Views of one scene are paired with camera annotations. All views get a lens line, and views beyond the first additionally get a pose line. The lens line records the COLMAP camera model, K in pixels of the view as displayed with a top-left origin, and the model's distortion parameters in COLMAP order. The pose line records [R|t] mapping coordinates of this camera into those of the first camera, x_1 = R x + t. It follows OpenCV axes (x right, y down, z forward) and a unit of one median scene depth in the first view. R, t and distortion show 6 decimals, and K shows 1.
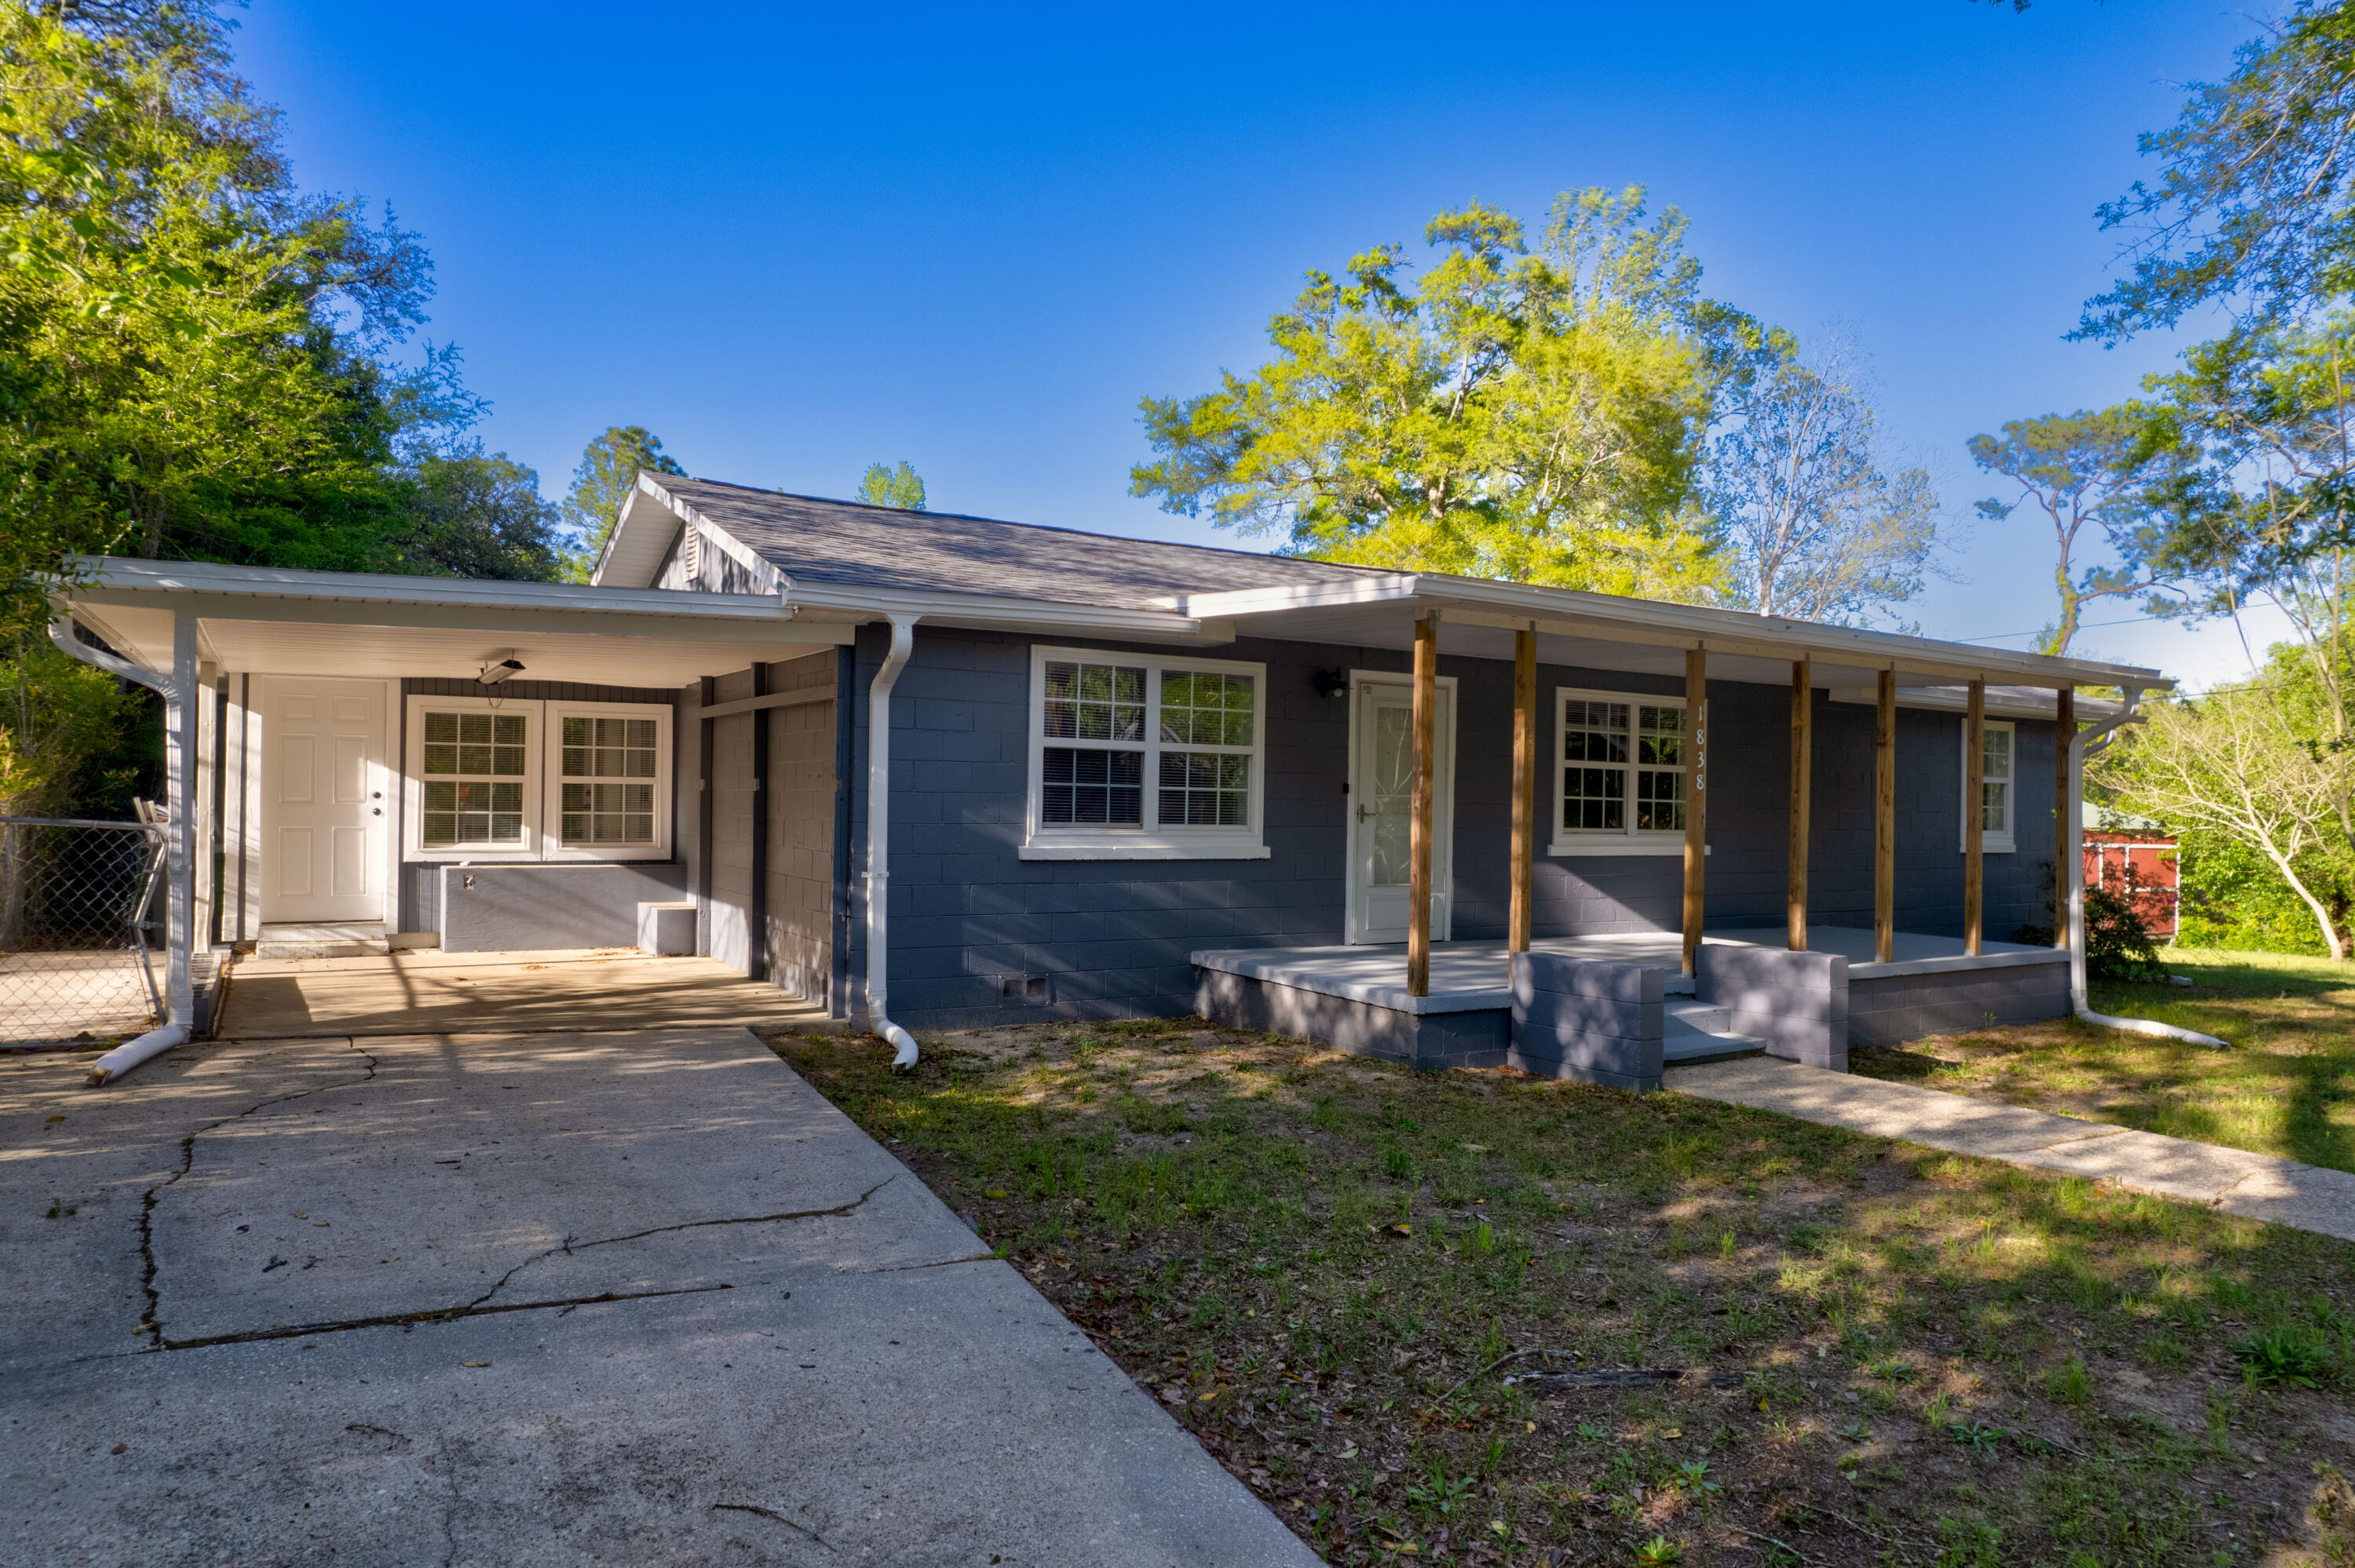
lens RADIAL K [[1484.5, 0, 1177.5], [0, 1484.5, 784.0], [0, 0, 1]] dist [-0.066481, 0.062138]
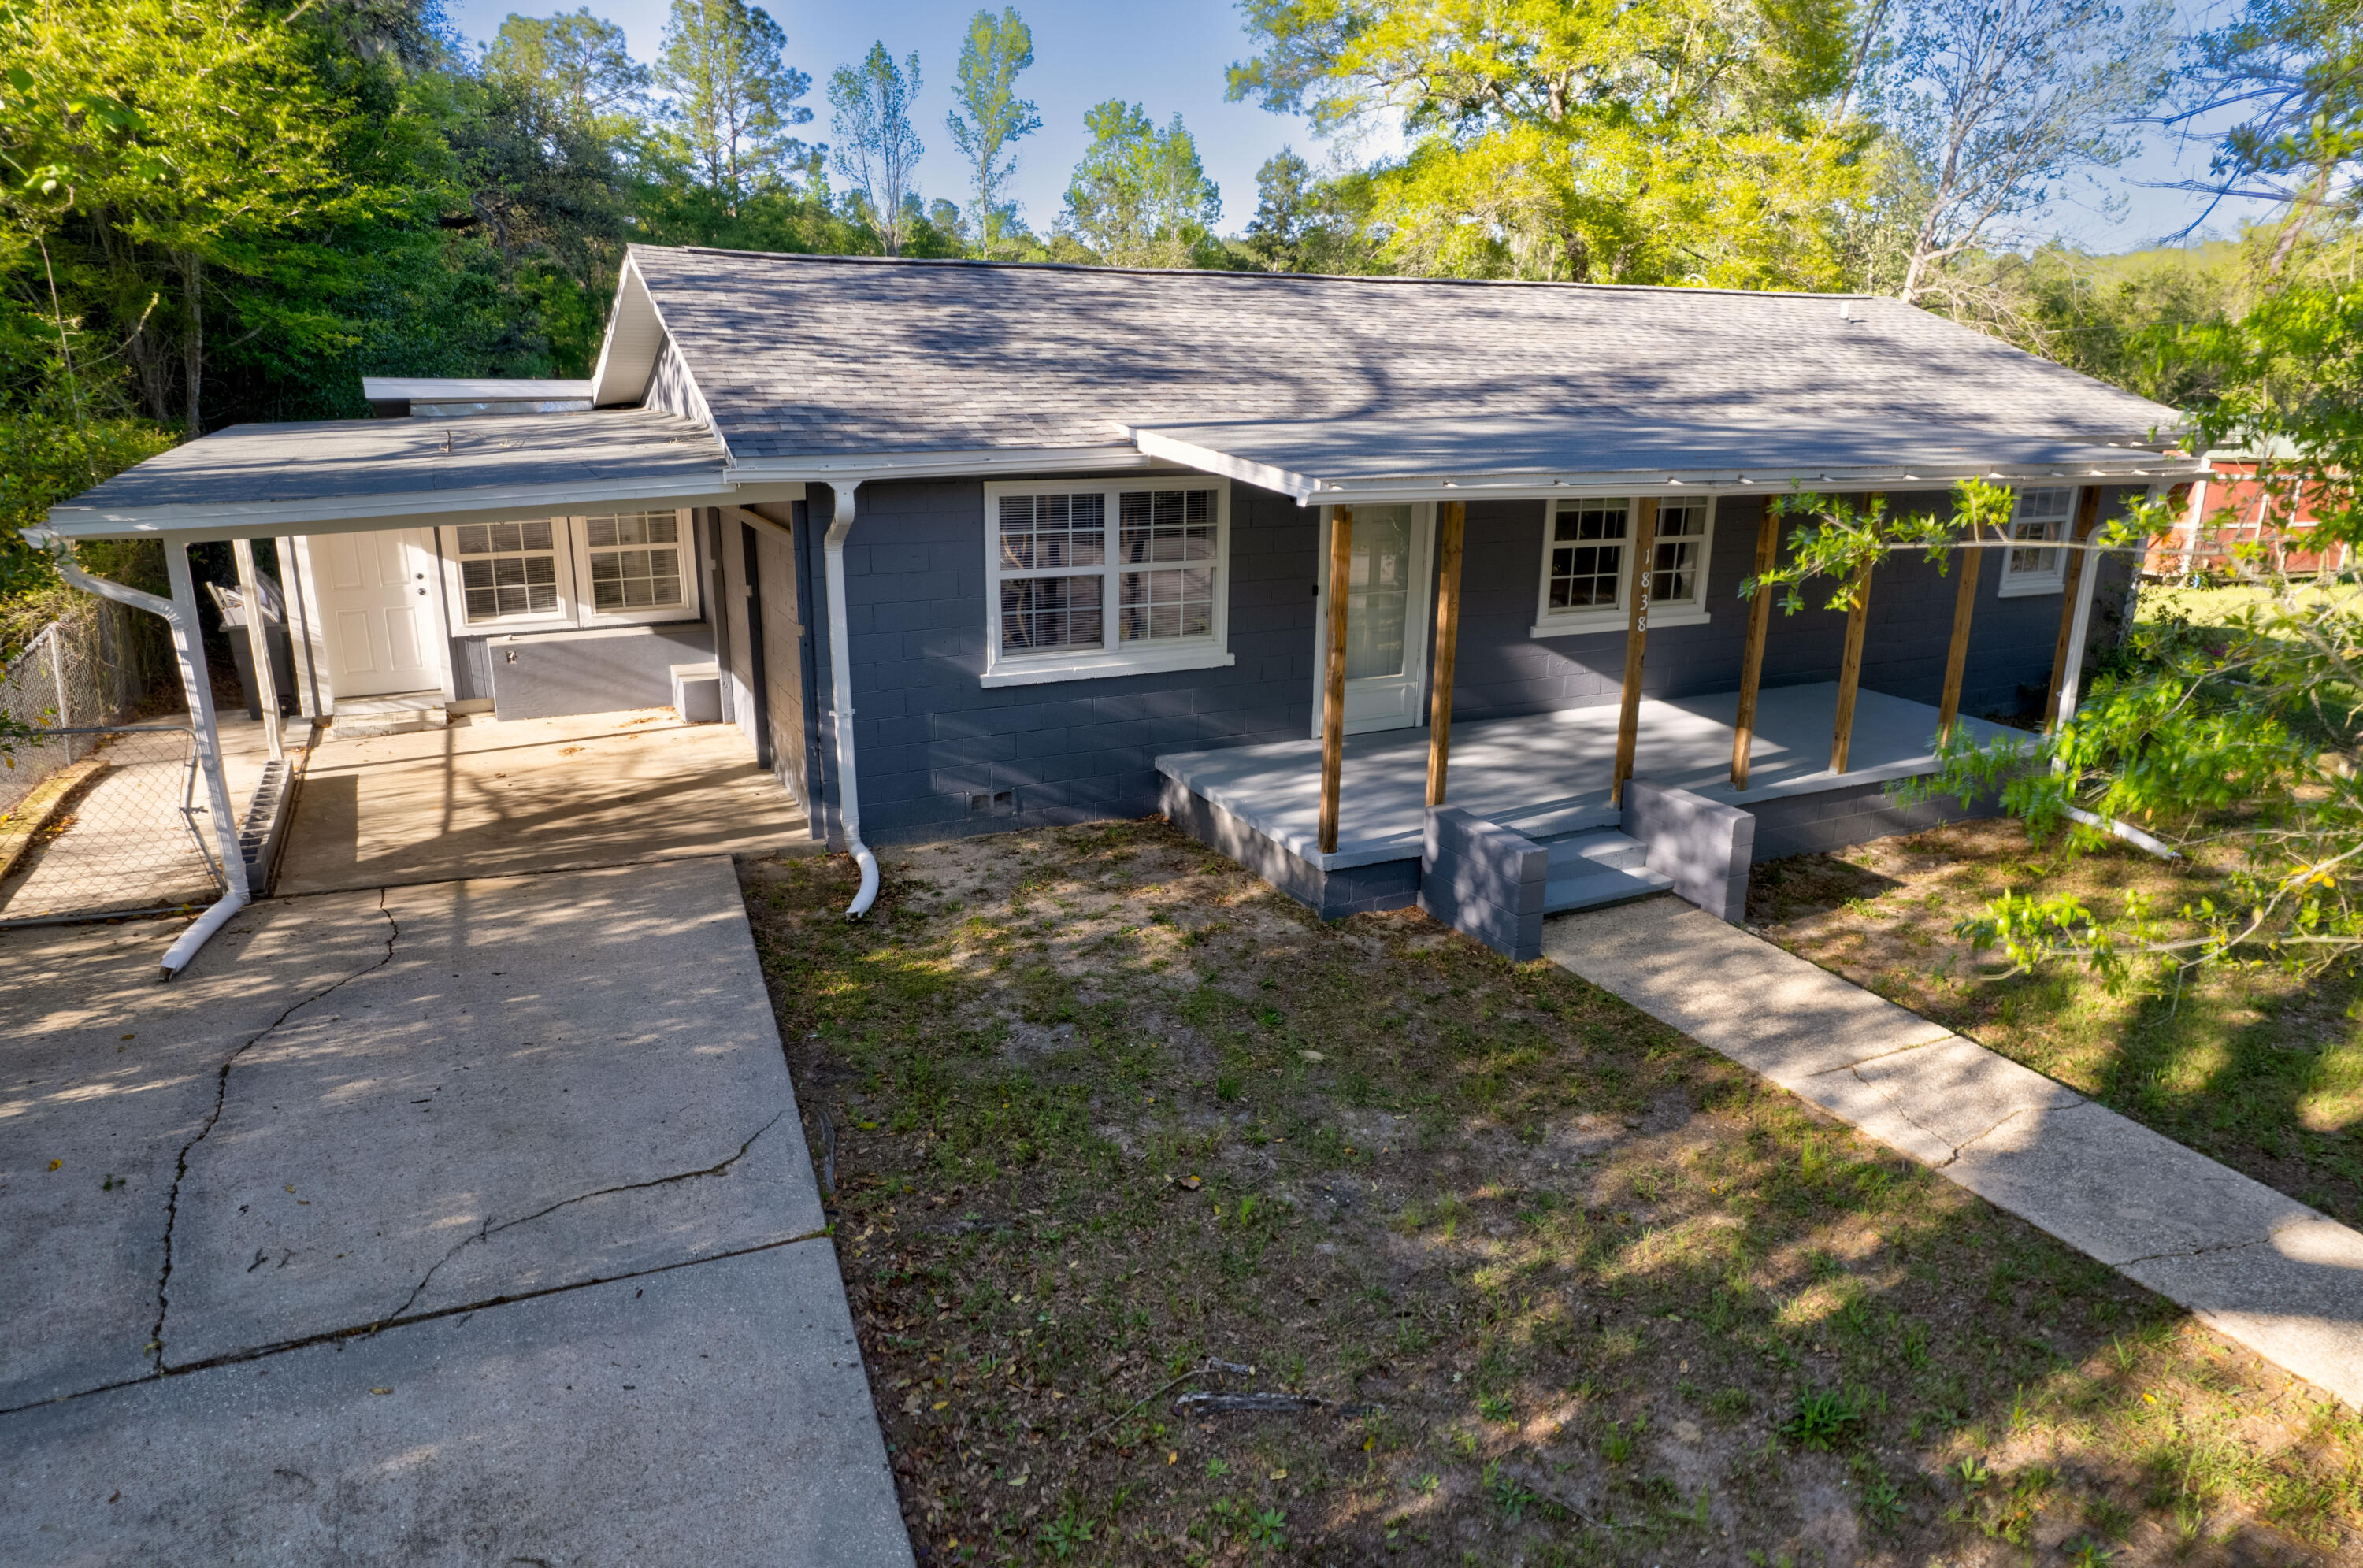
lens RADIAL K [[1489.6, 0, 1181.5], [0, 1489.6, 784.0], [0, 0, 1]] dist [-0.066481, 0.062138]
pose [[0.995789, 0.022374, -0.088903, 0.135609], [0.004542, 0.956529, 0.291603, -0.196825], [0.091563, -0.290779, 0.952399, -0.024938]]
